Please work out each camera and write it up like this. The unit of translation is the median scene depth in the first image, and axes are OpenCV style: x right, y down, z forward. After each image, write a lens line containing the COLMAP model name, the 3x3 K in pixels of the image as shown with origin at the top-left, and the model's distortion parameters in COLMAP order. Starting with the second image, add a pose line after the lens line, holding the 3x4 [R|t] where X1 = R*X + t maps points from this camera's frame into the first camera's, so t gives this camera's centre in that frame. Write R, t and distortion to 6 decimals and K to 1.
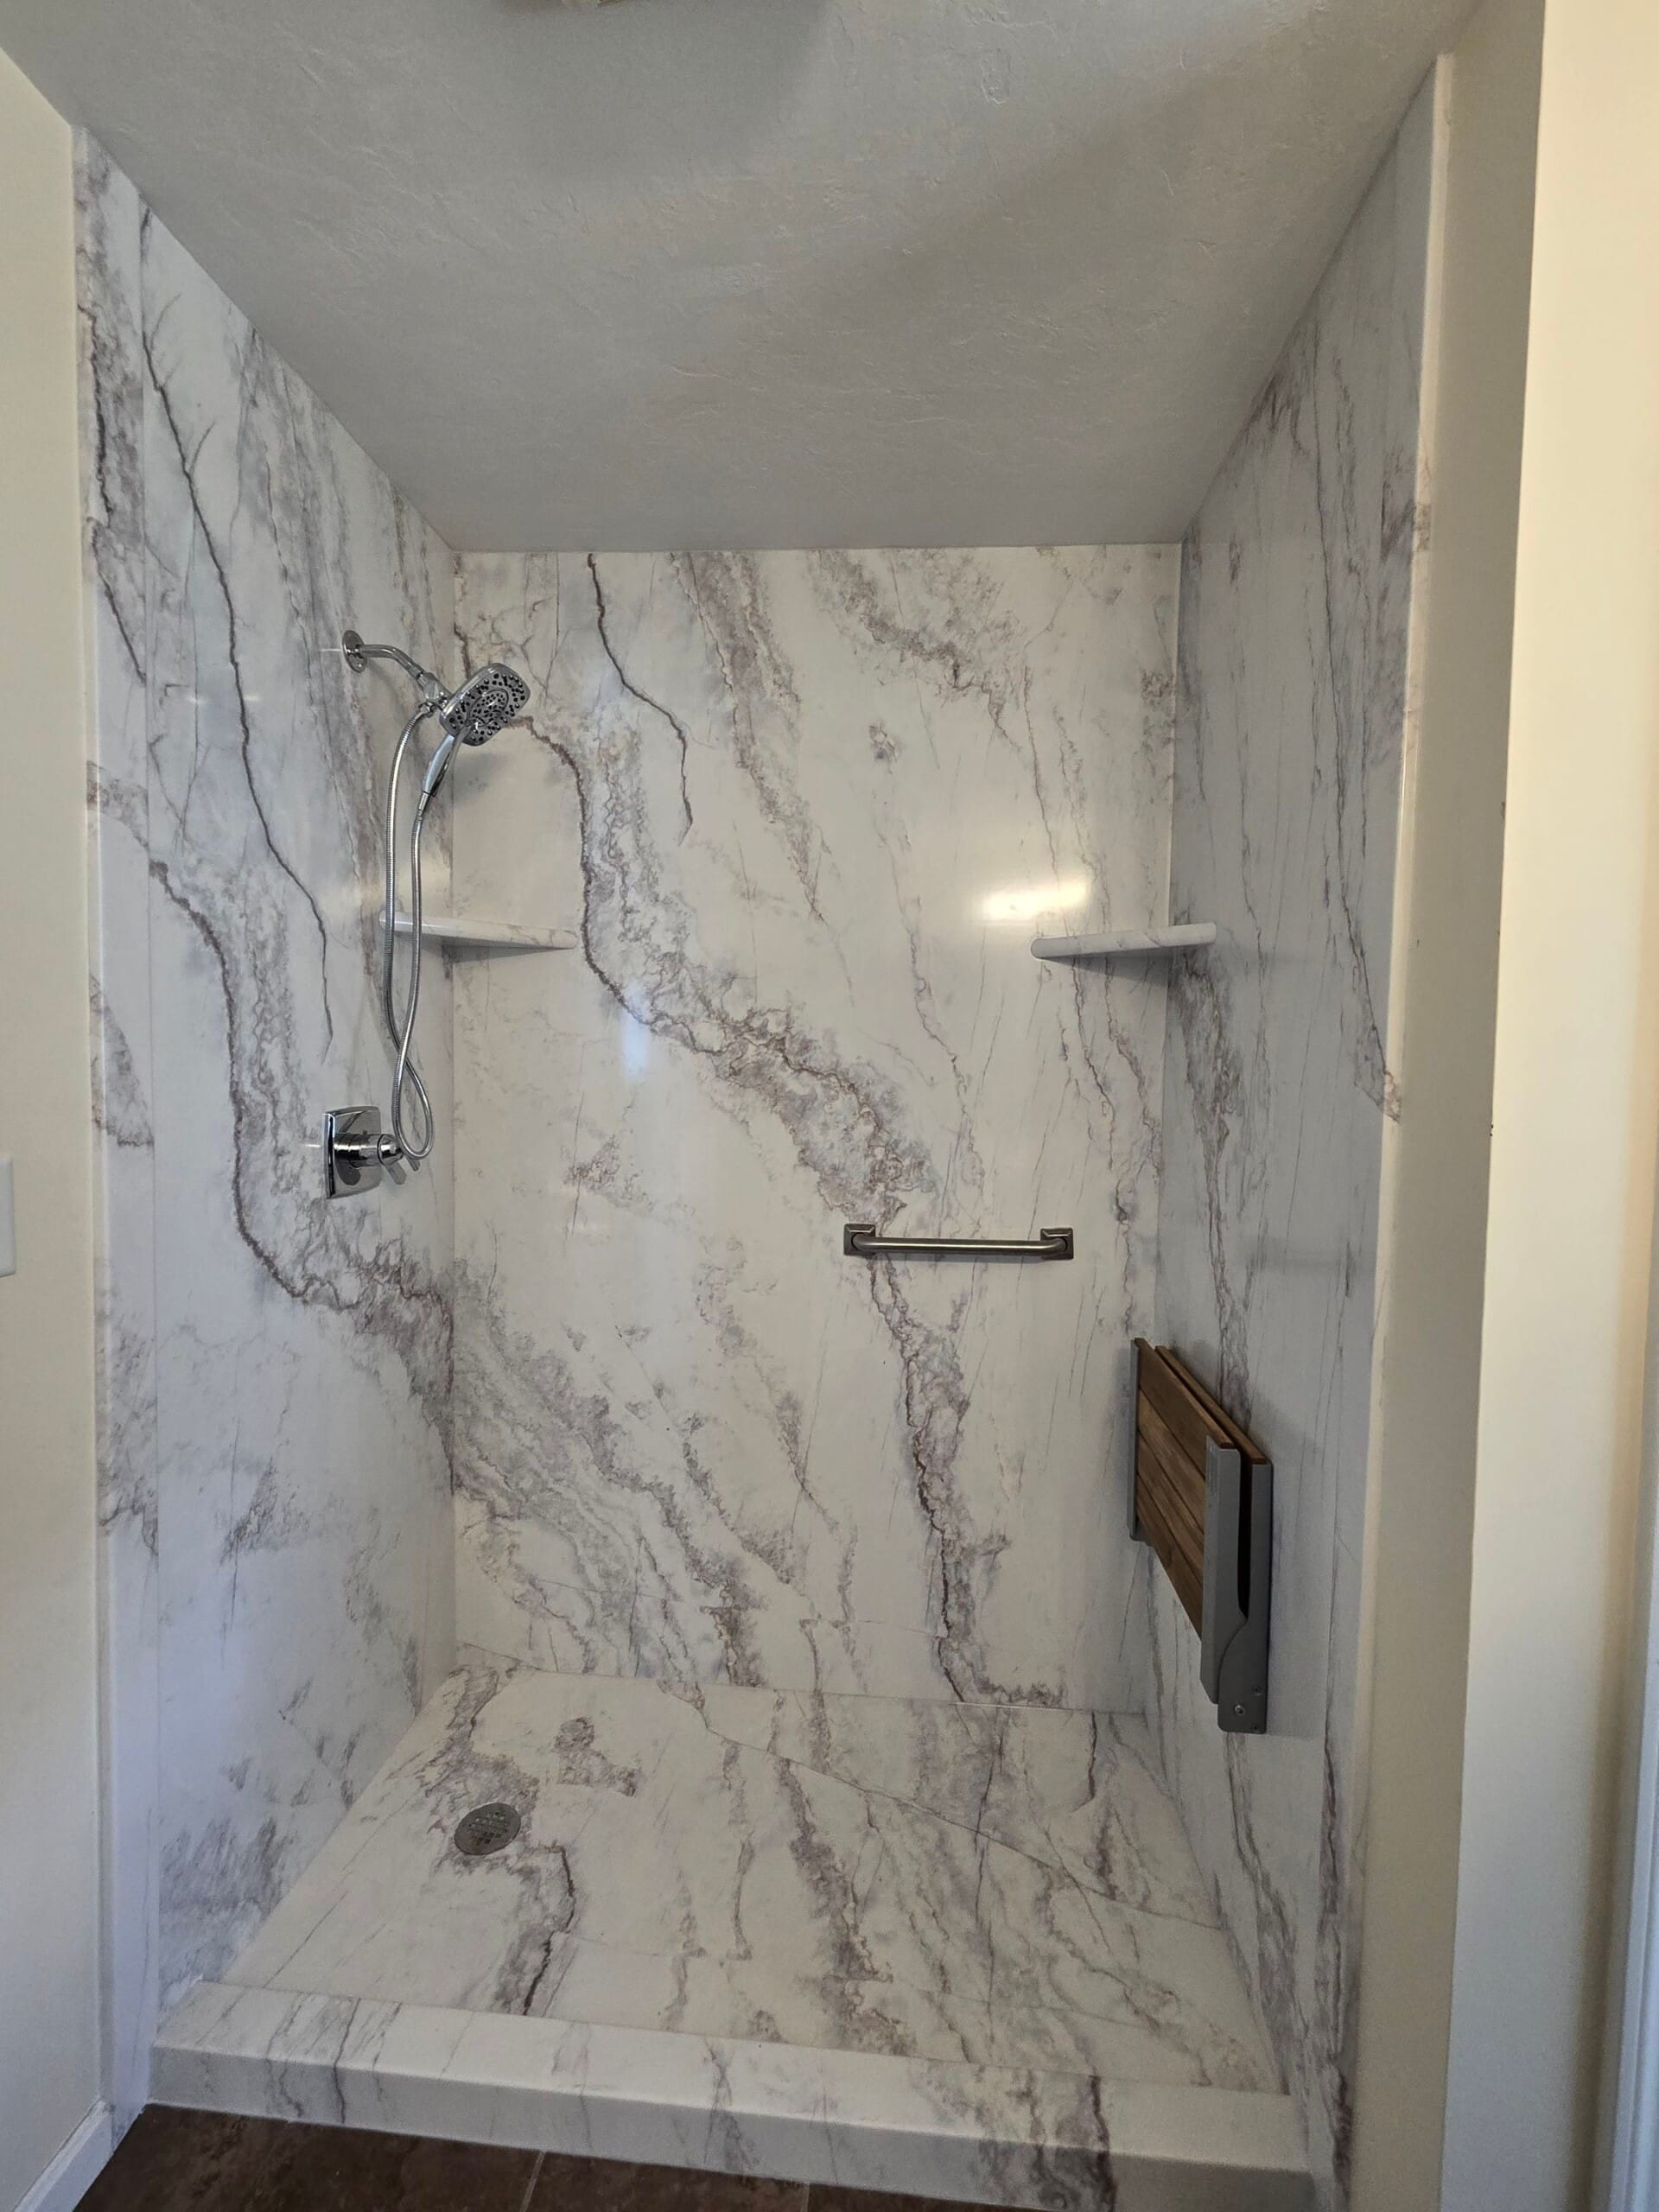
lens RADIAL K [[904.7, 0, 835.0], [0, 904.7, 1094.7], [0, 0, 1]] dist [0.002181, -0.000462]
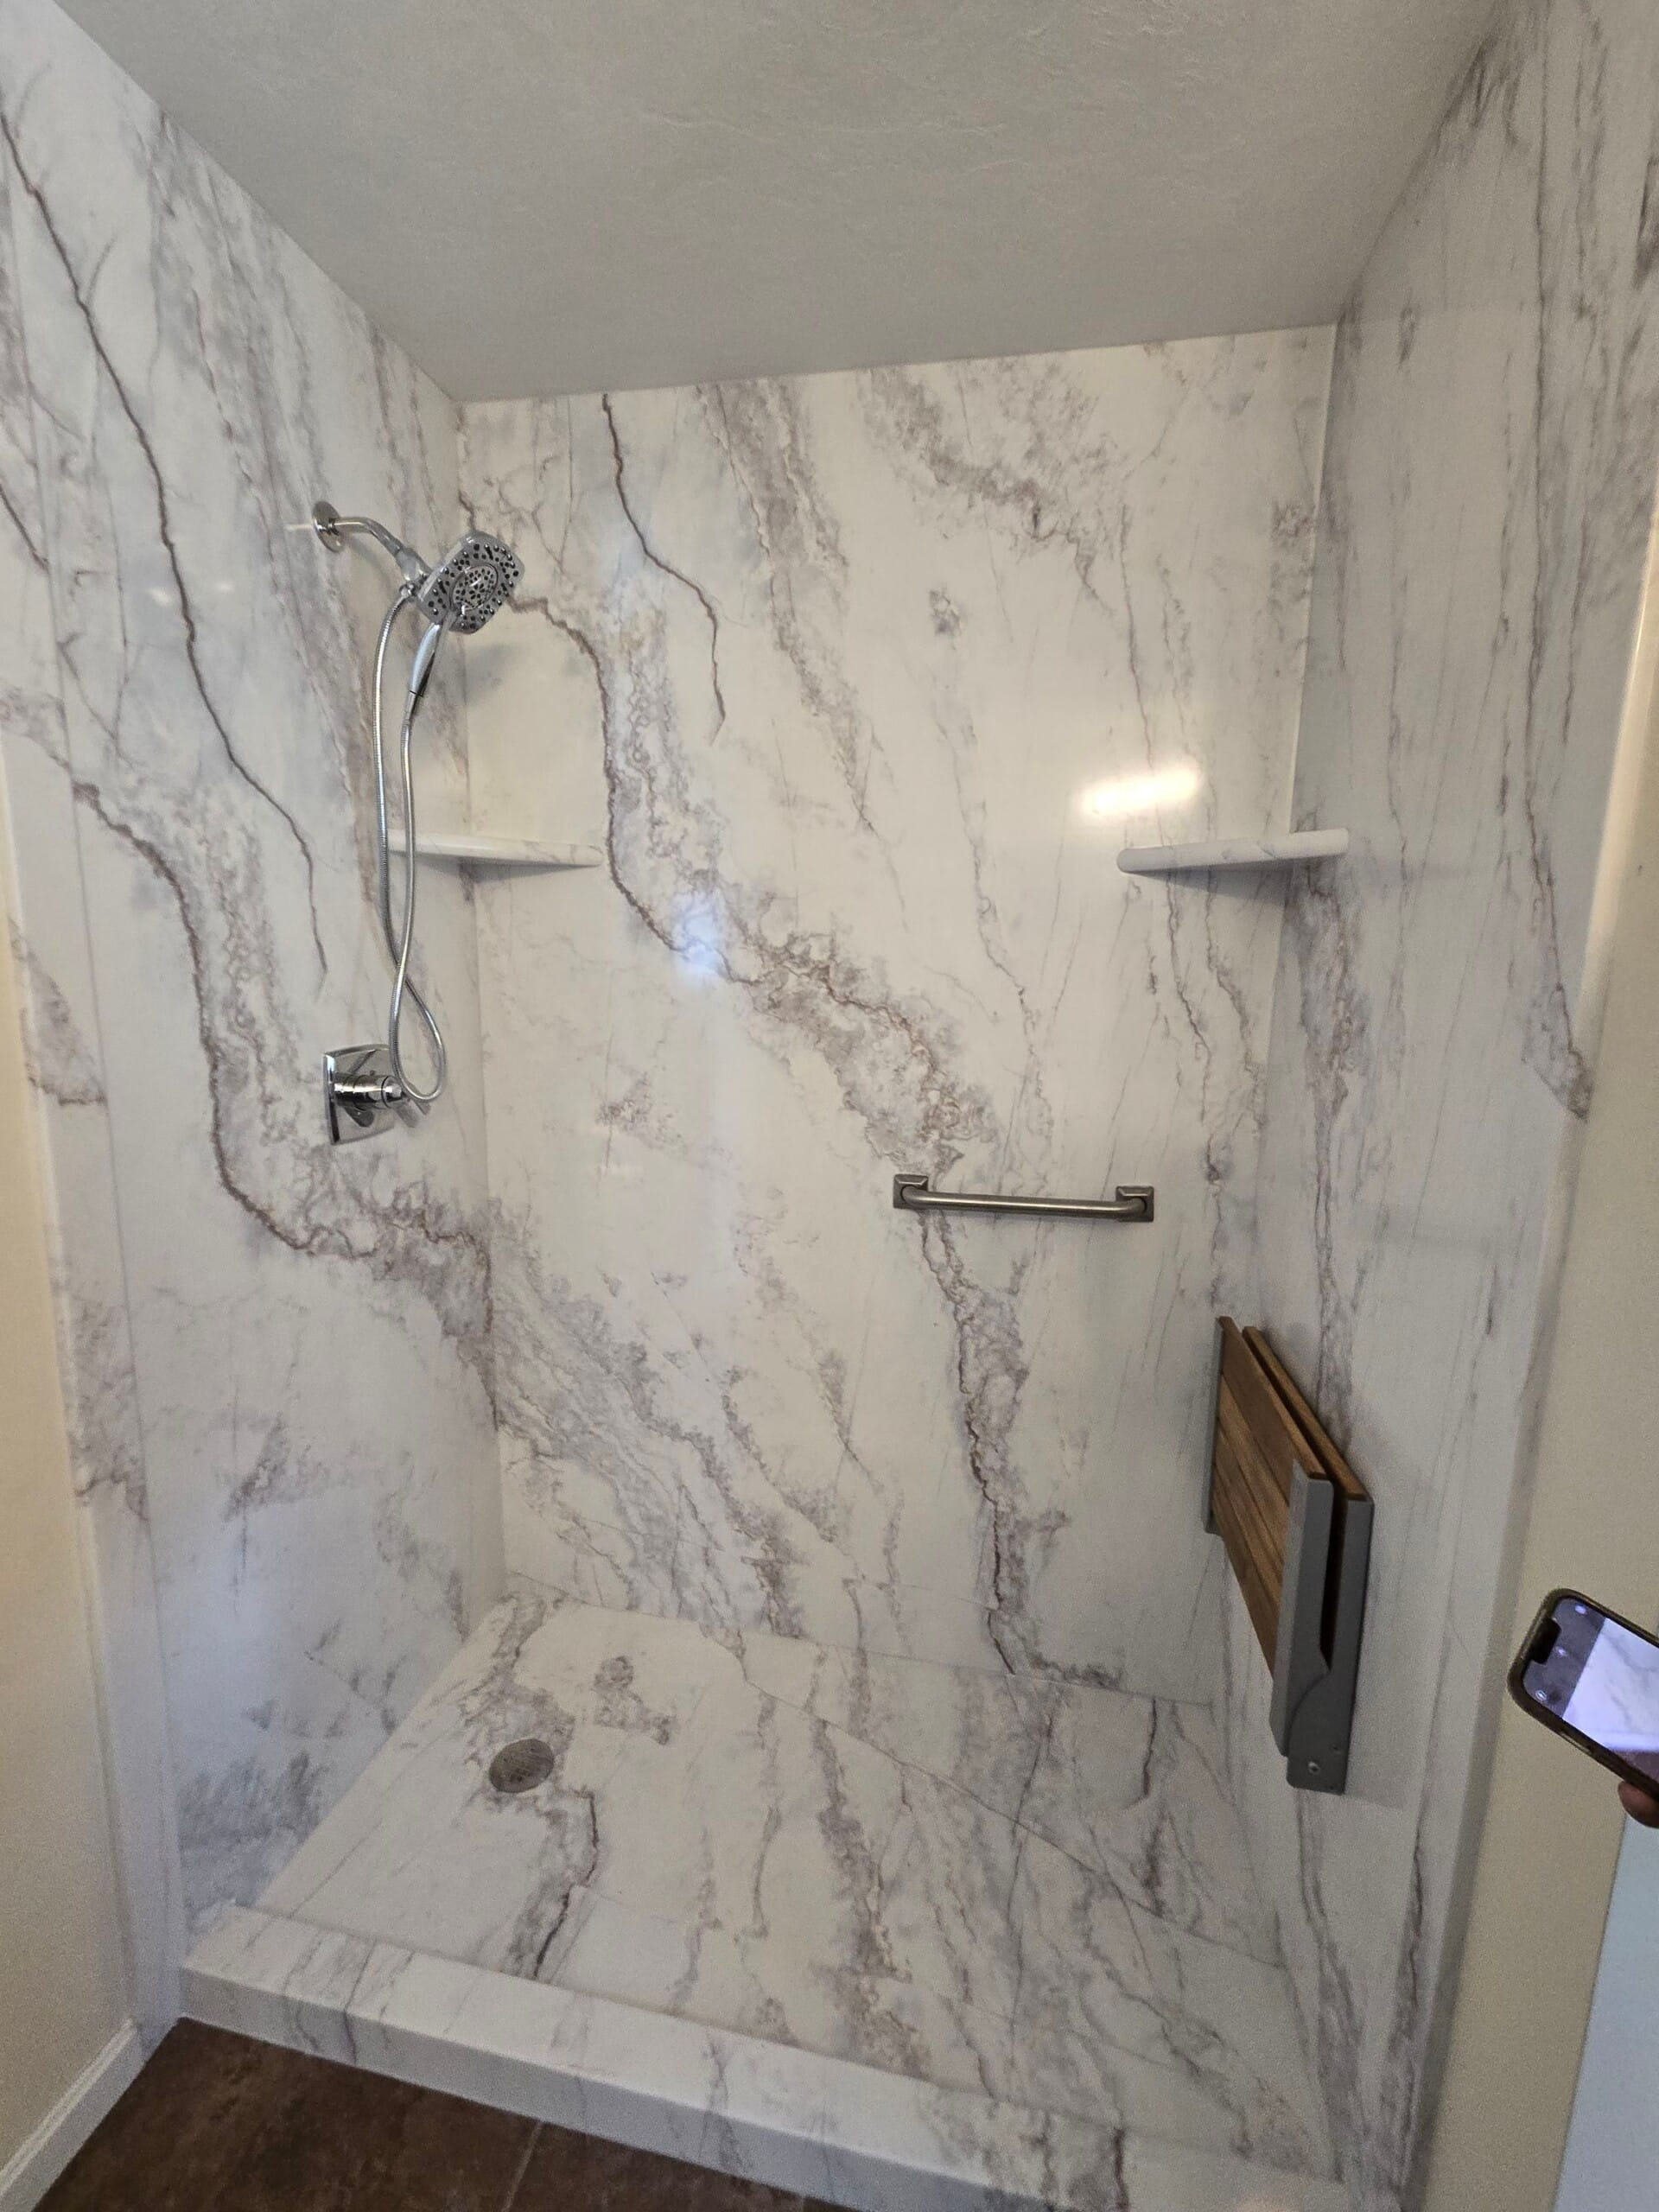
lens RADIAL K [[904.7, 0, 836.8], [0, 904.7, 1095.3], [0, 0, 1]] dist [0.002181, -0.000462]
pose [[0.993468, 0.017725, -0.112726, 0.056752], [-0.005375, 0.994035, 0.108930, -0.035329], [0.113984, -0.107613, 0.987637, 0.113995]]
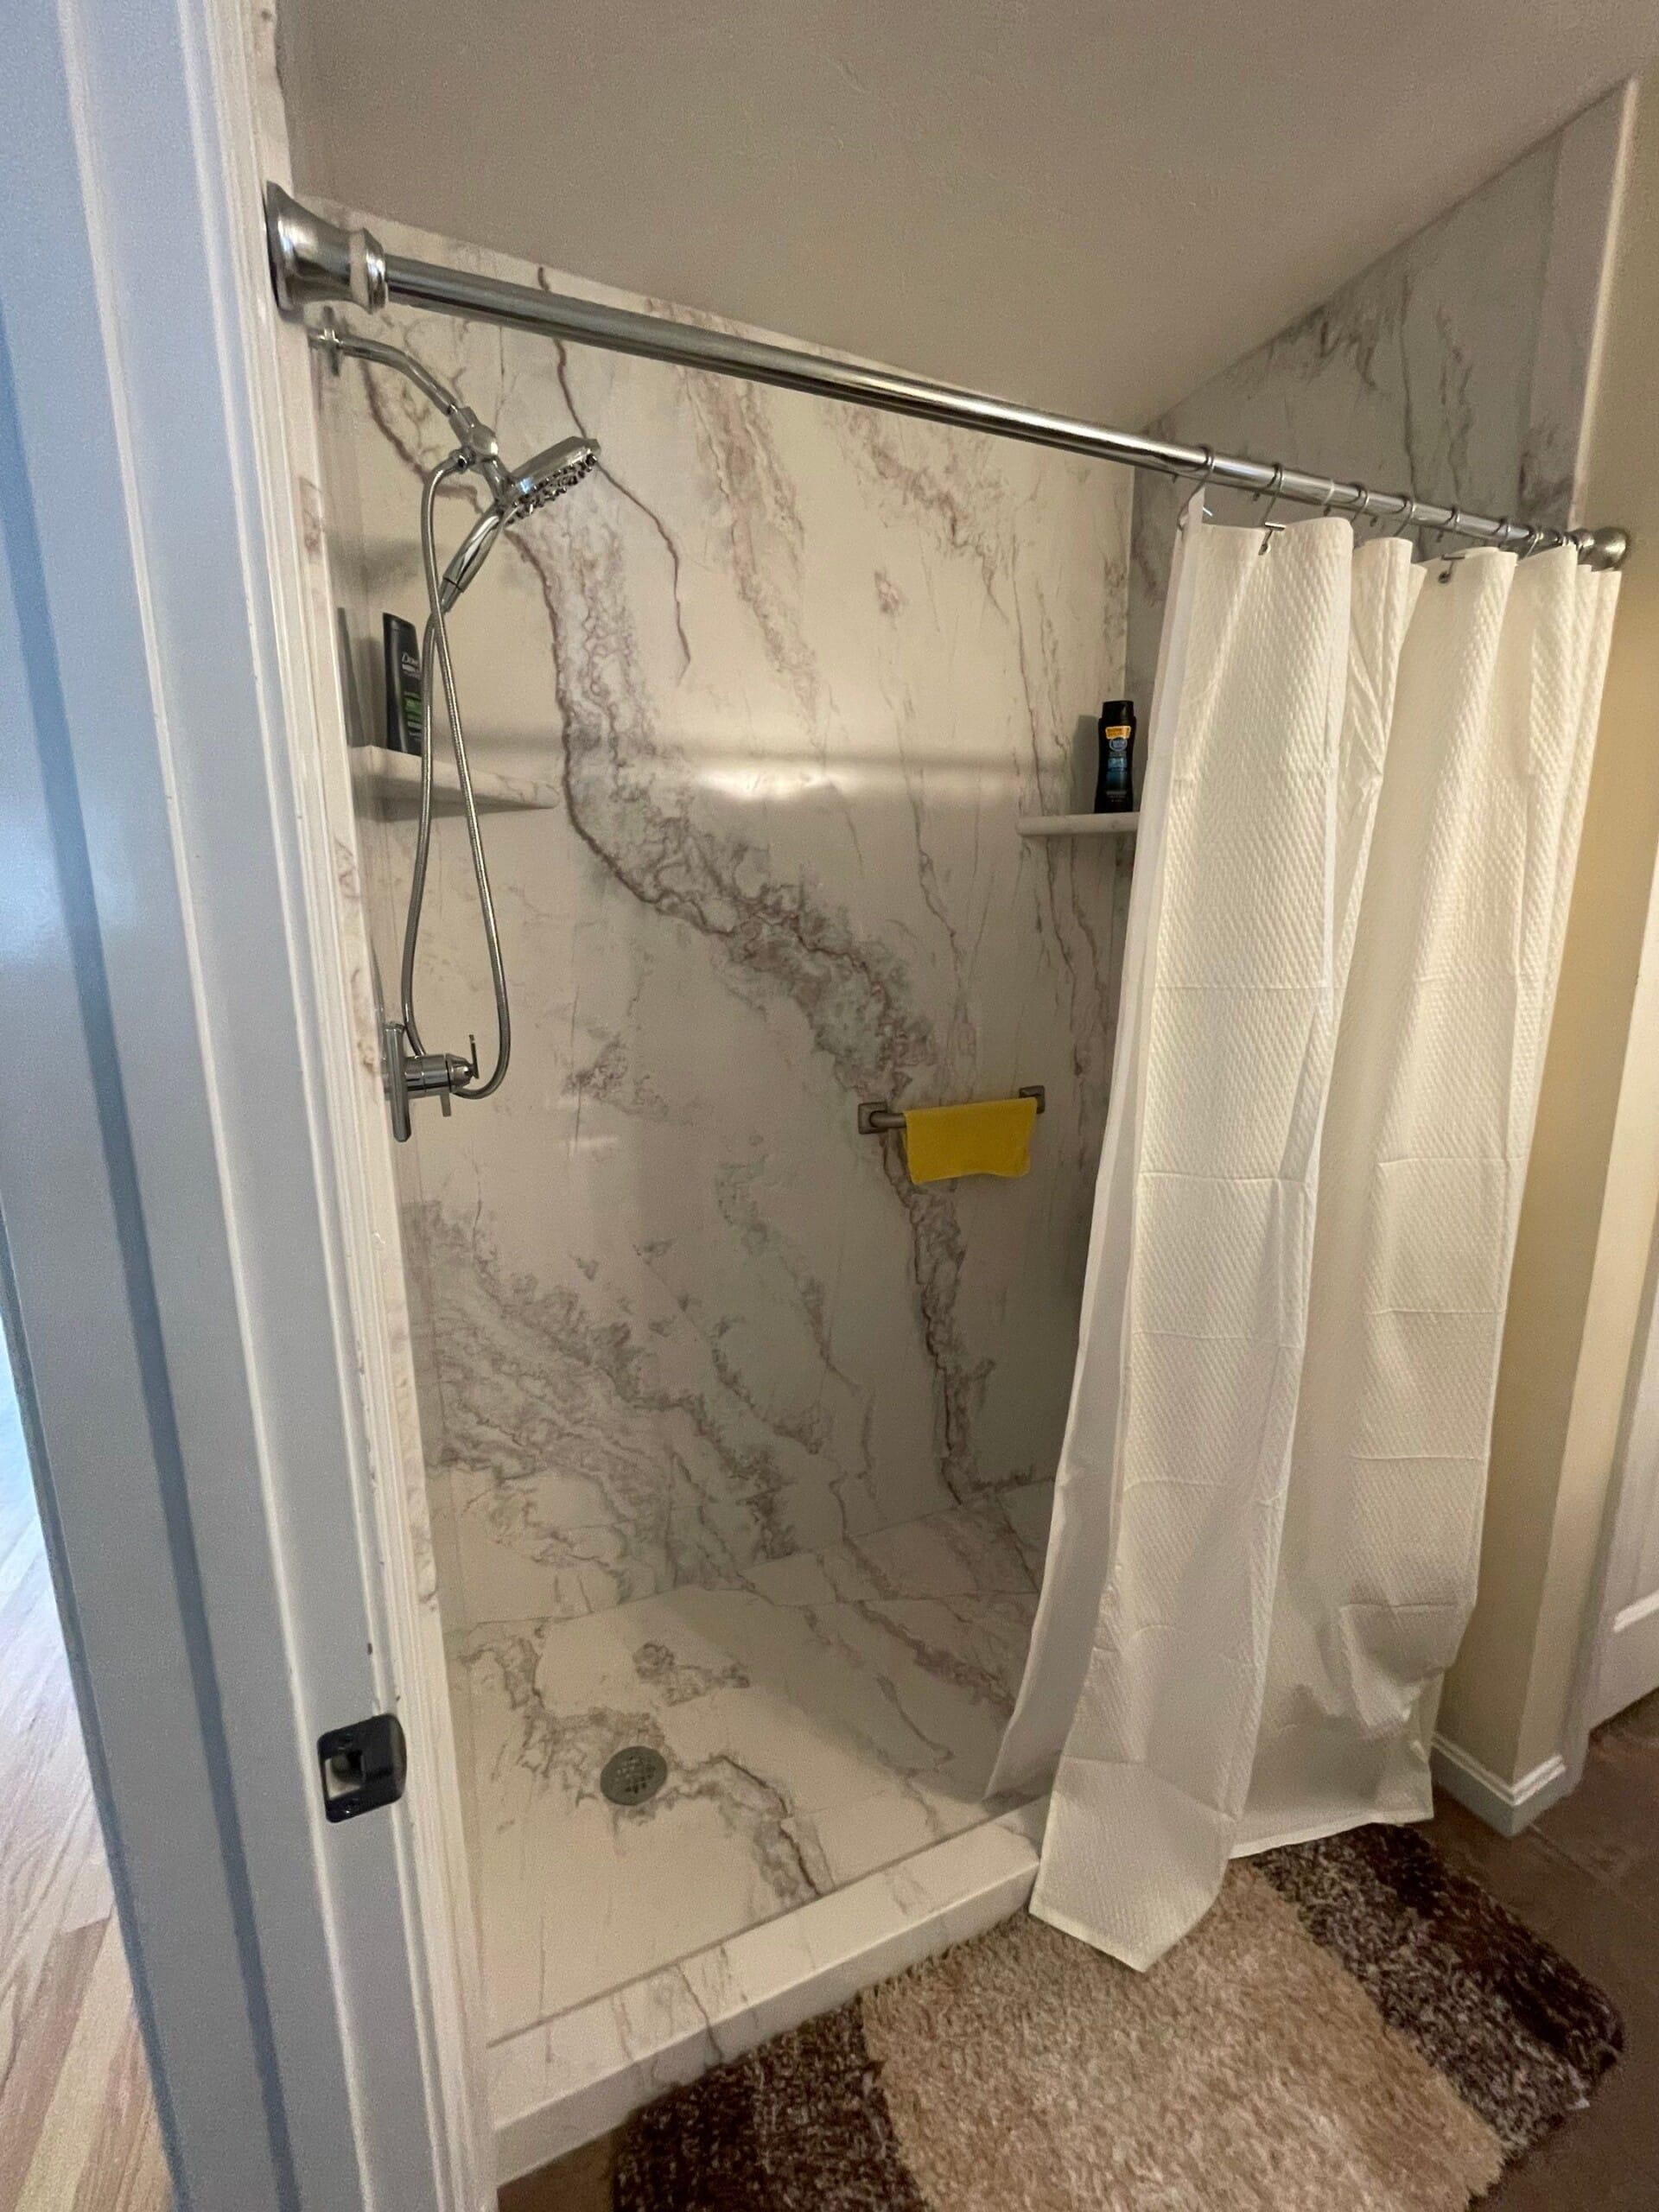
lens RADIAL K [[900.7, 0, 829.6], [0, 900.7, 1101.2], [0, 0, 1]] dist [-0.004341, 0.000533]
pose [[0.882420, -0.109328, 0.457583, -0.494128], [0.039591, 0.986430, 0.159335, -0.021813], [-0.468793, -0.122485, 0.874774, 0.151717]]
